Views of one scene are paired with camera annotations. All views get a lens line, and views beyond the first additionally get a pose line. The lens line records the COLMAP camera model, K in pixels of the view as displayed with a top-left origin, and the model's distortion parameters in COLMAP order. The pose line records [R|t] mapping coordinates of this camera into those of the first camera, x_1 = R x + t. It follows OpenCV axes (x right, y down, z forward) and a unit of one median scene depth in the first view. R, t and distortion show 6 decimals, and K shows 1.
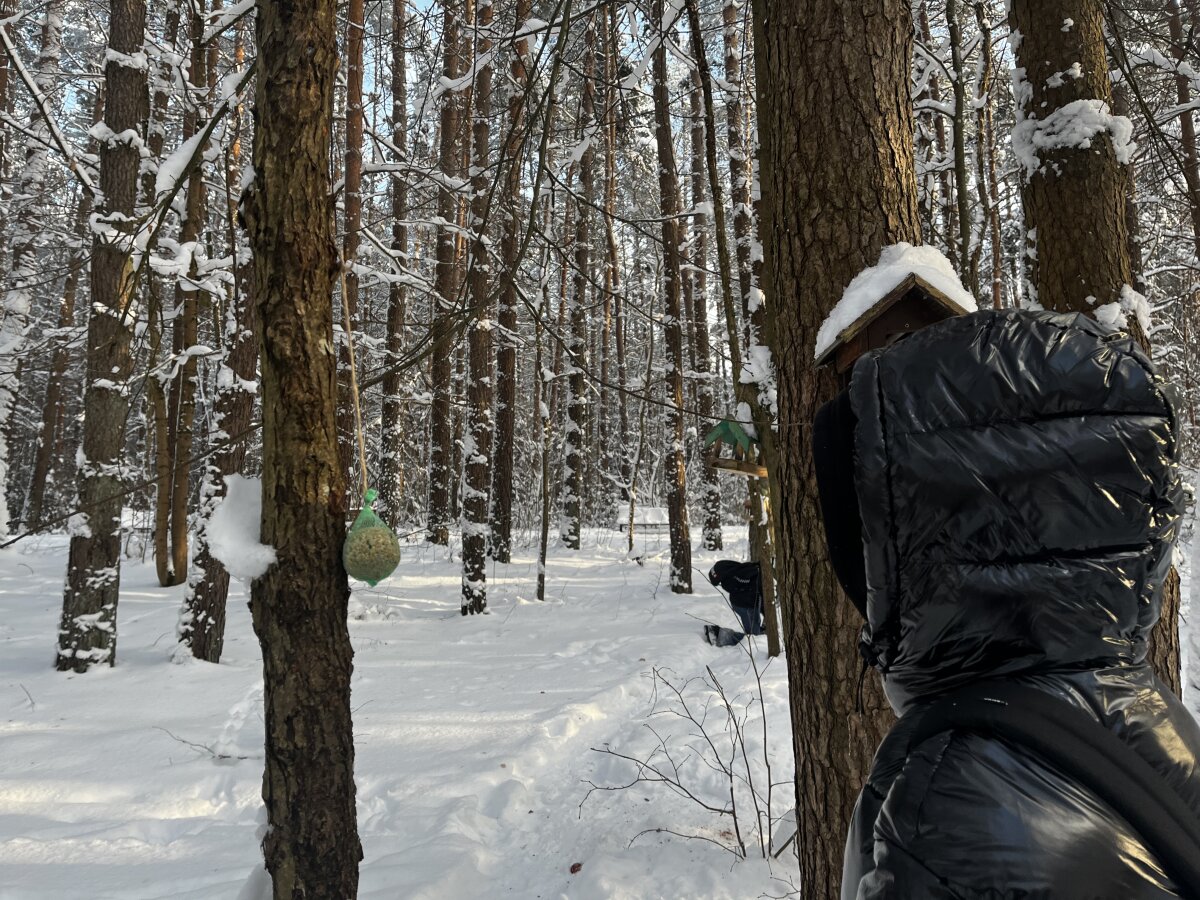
lens RADIAL K [[885.4, 0, 600.0], [0, 885.4, 450.0], [0, 0, 1]] dist [0.078640, -0.108241]
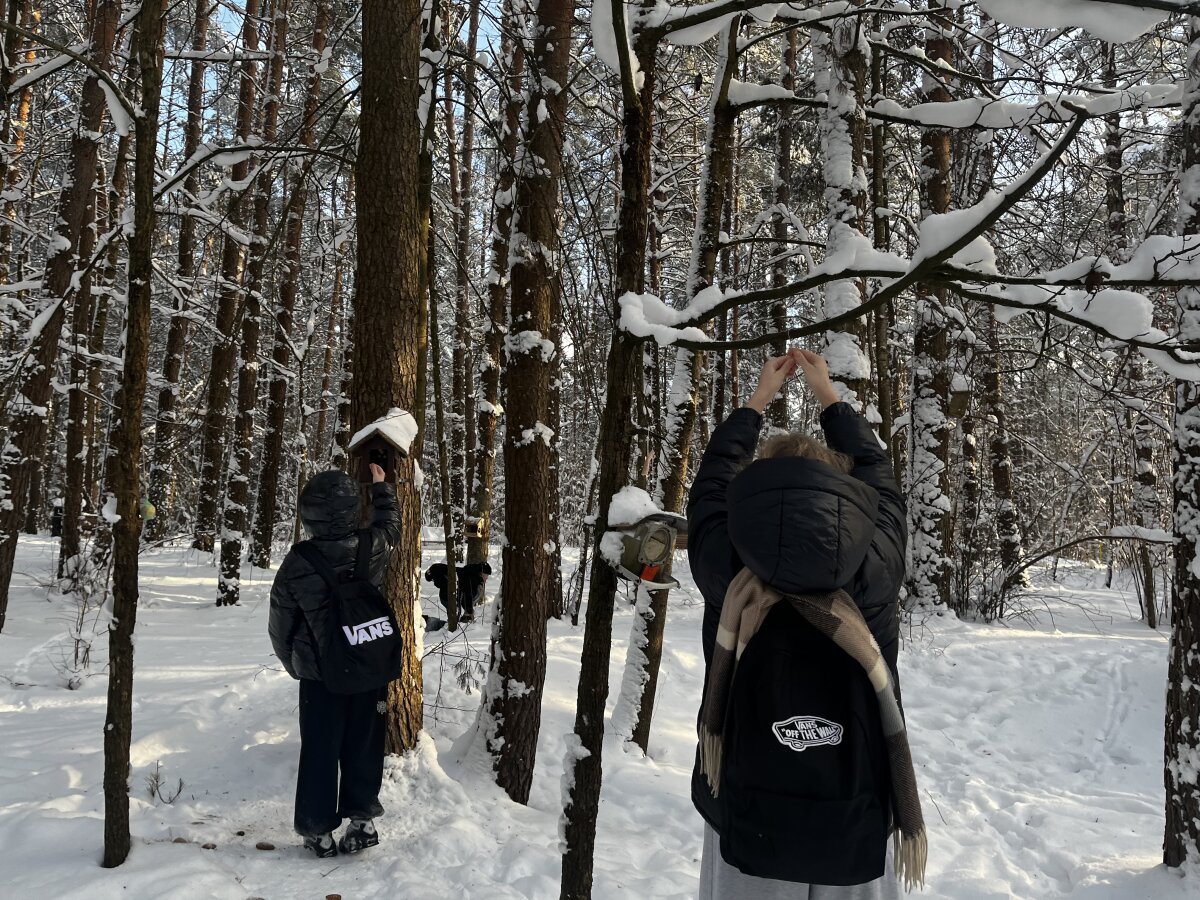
lens RADIAL K [[885.4, 0, 600.0], [0, 885.4, 450.0], [0, 0, 1]] dist [0.078640, -0.108241]
pose [[0.974295, 0.056375, 0.218106, 0.072906], [-0.050910, 0.998234, -0.030599, -0.015139], [-0.219446, 0.018709, 0.975445, -0.296083]]
